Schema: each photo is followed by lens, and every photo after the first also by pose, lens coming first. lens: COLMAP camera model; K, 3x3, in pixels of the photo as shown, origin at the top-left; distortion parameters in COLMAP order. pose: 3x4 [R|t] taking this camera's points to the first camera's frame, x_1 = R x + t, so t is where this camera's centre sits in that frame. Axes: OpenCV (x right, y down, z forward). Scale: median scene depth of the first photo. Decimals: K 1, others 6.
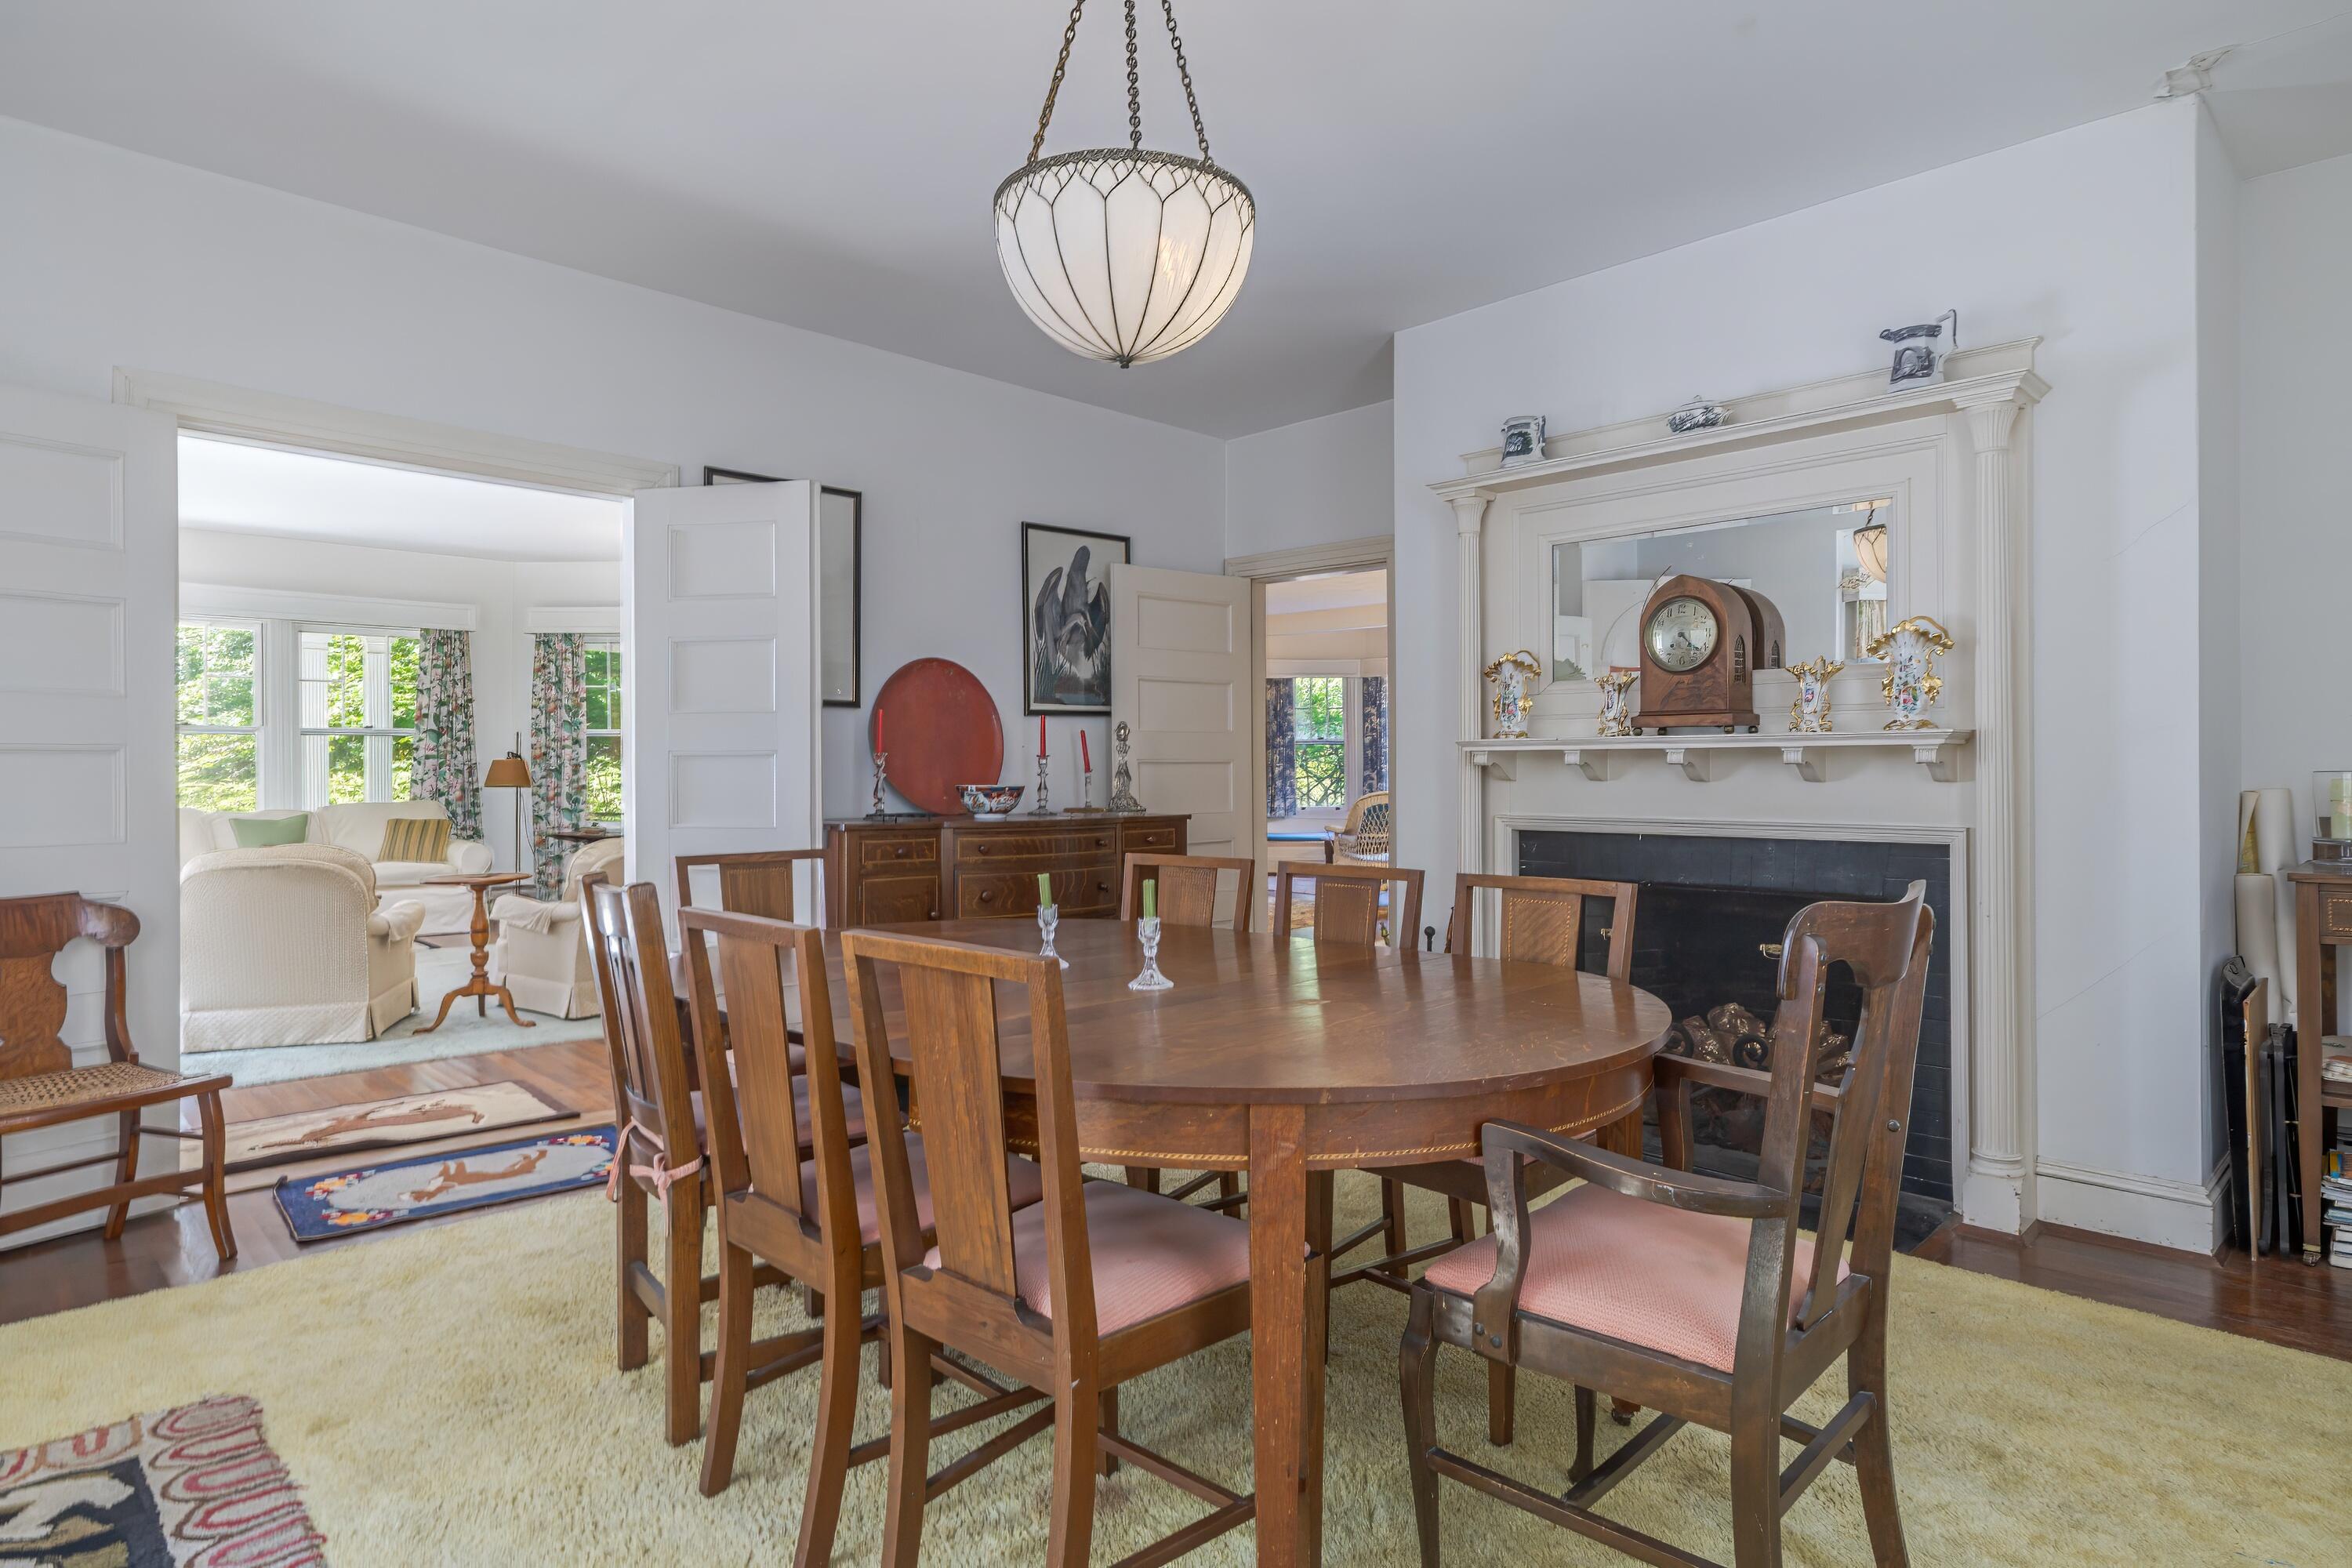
lens RADIAL K [[1327.2, 0, 1176.0], [0, 1327.2, 784.0], [0, 0, 1]] dist [0.001896, 0.000402]
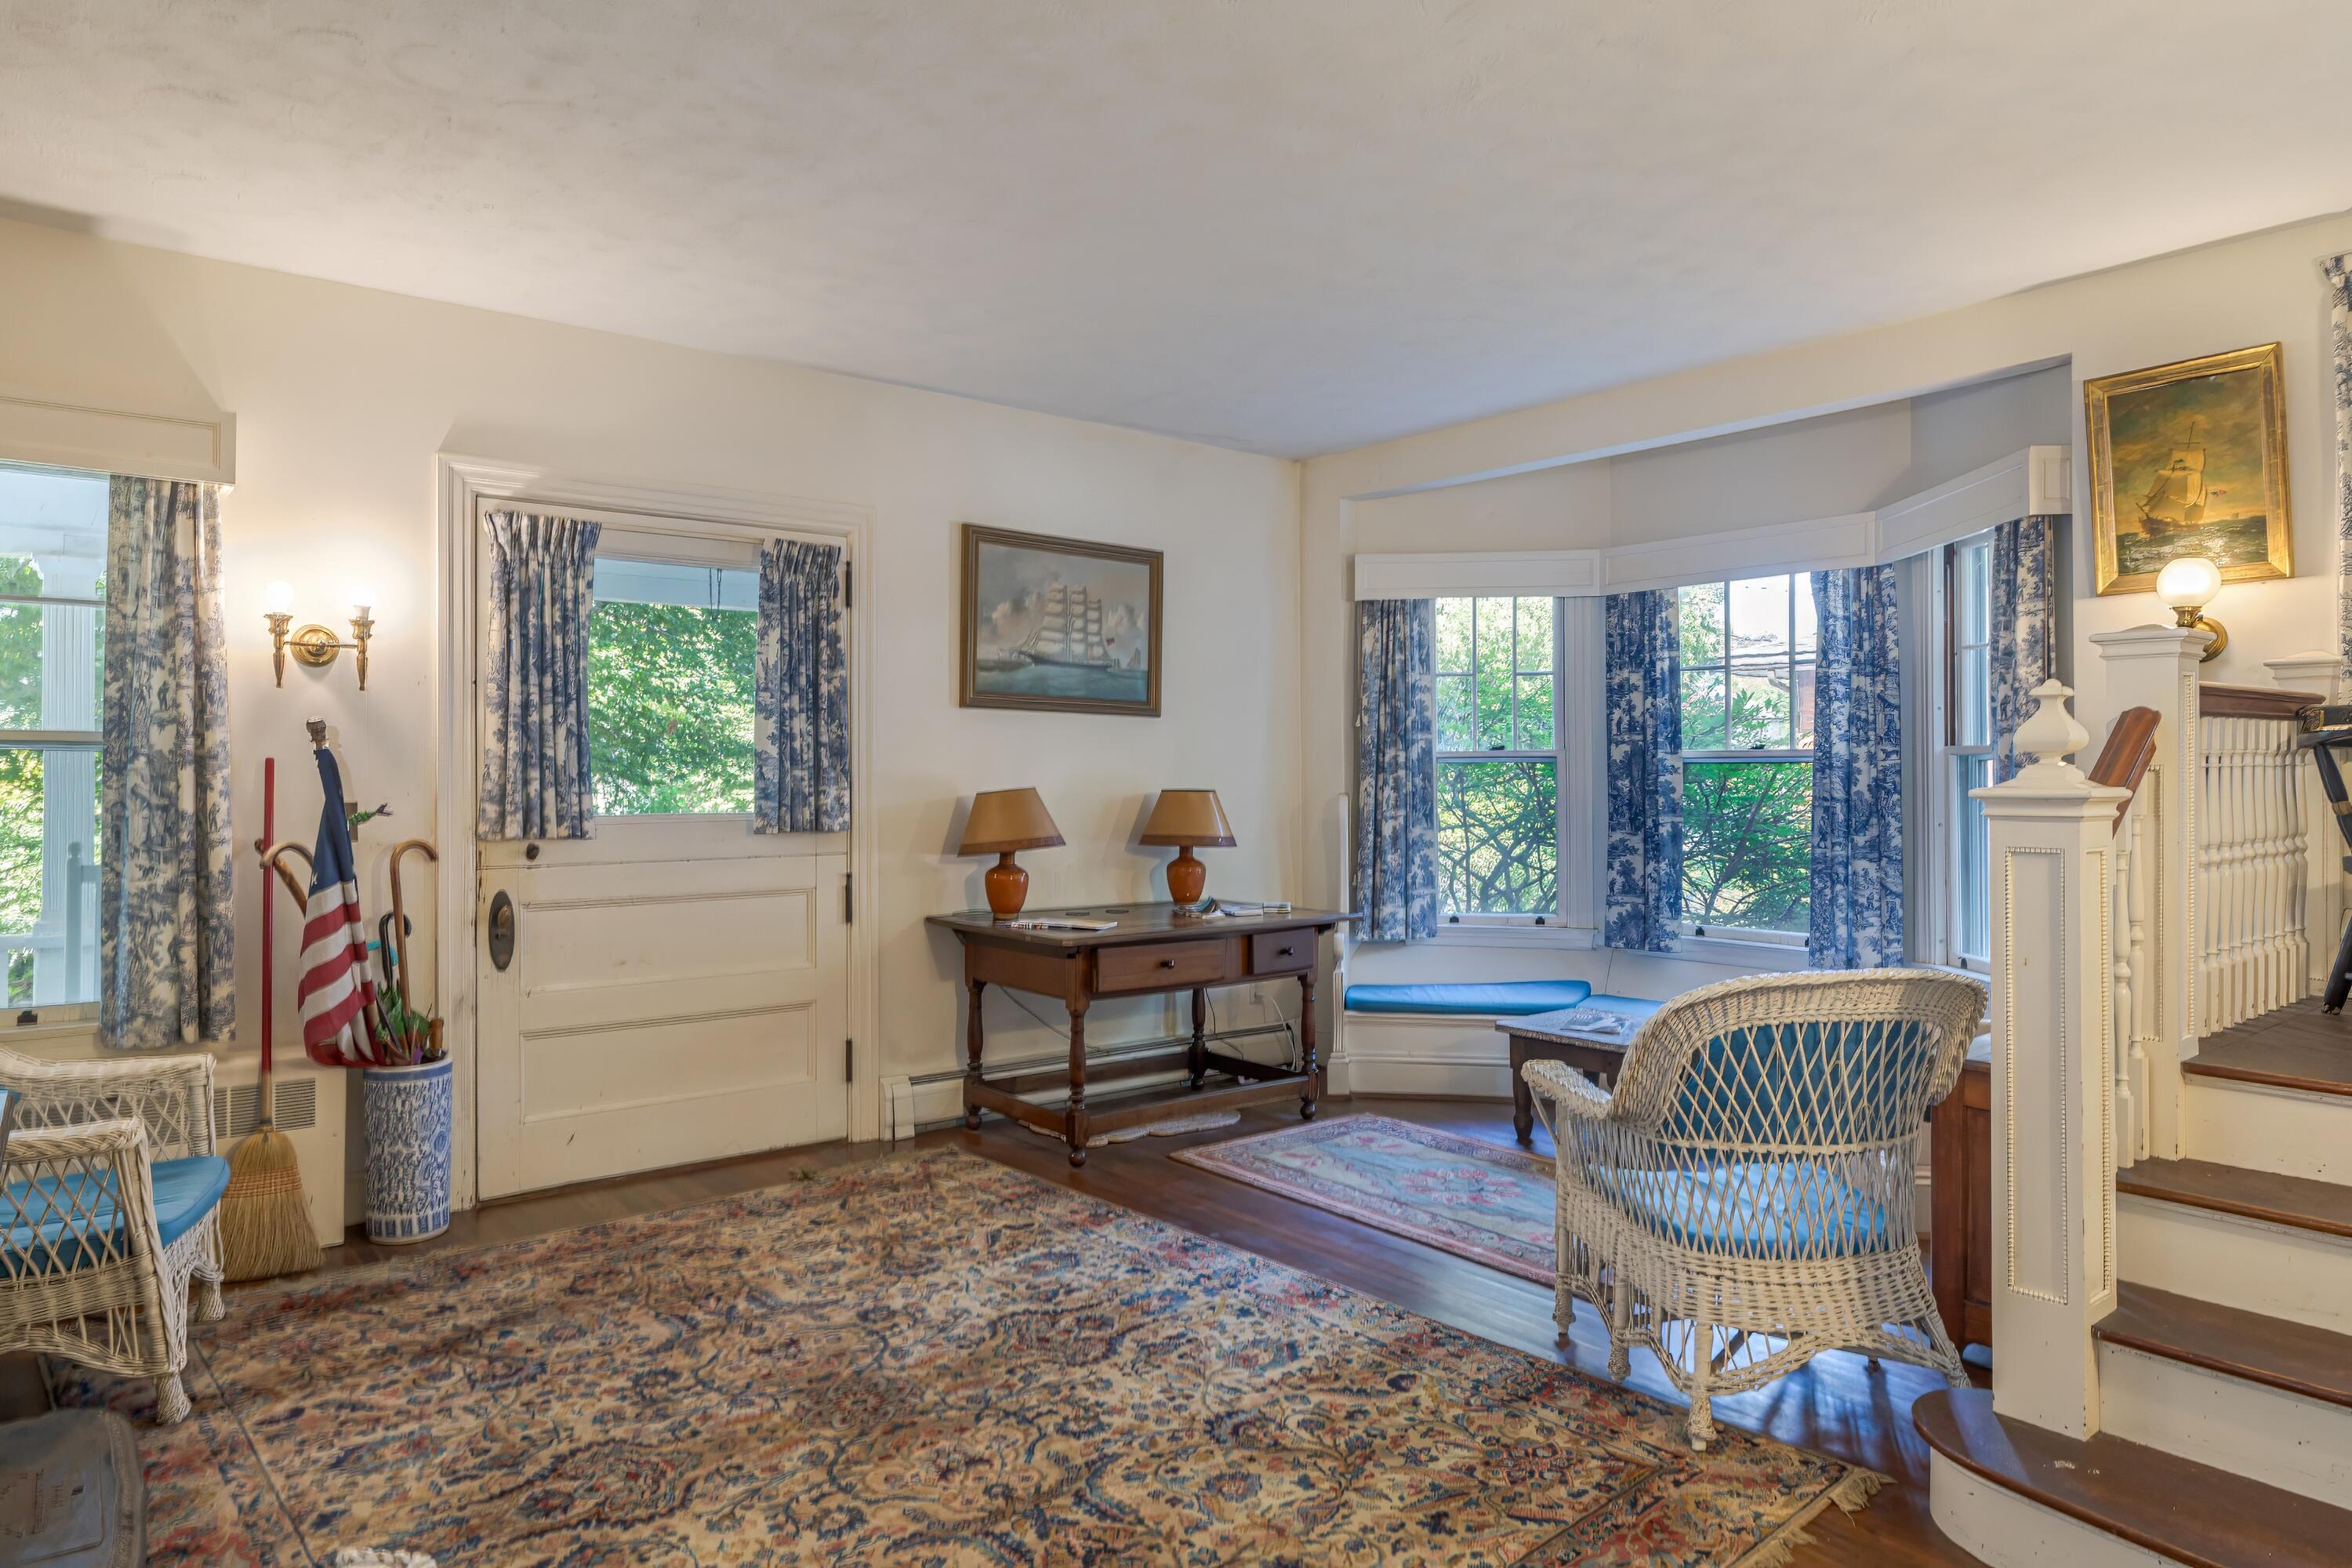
lens RADIAL K [[1411.8, 0, 1176.0], [0, 1411.8, 784.0], [0, 0, 1]] dist [0.000155, -0.000018]
pose [[0.994980, 0.000688, -0.100071, 0.053762], [-0.001292, 0.999981, -0.005968, -0.020576], [0.100065, 0.006068, 0.994962, 0.555488]]
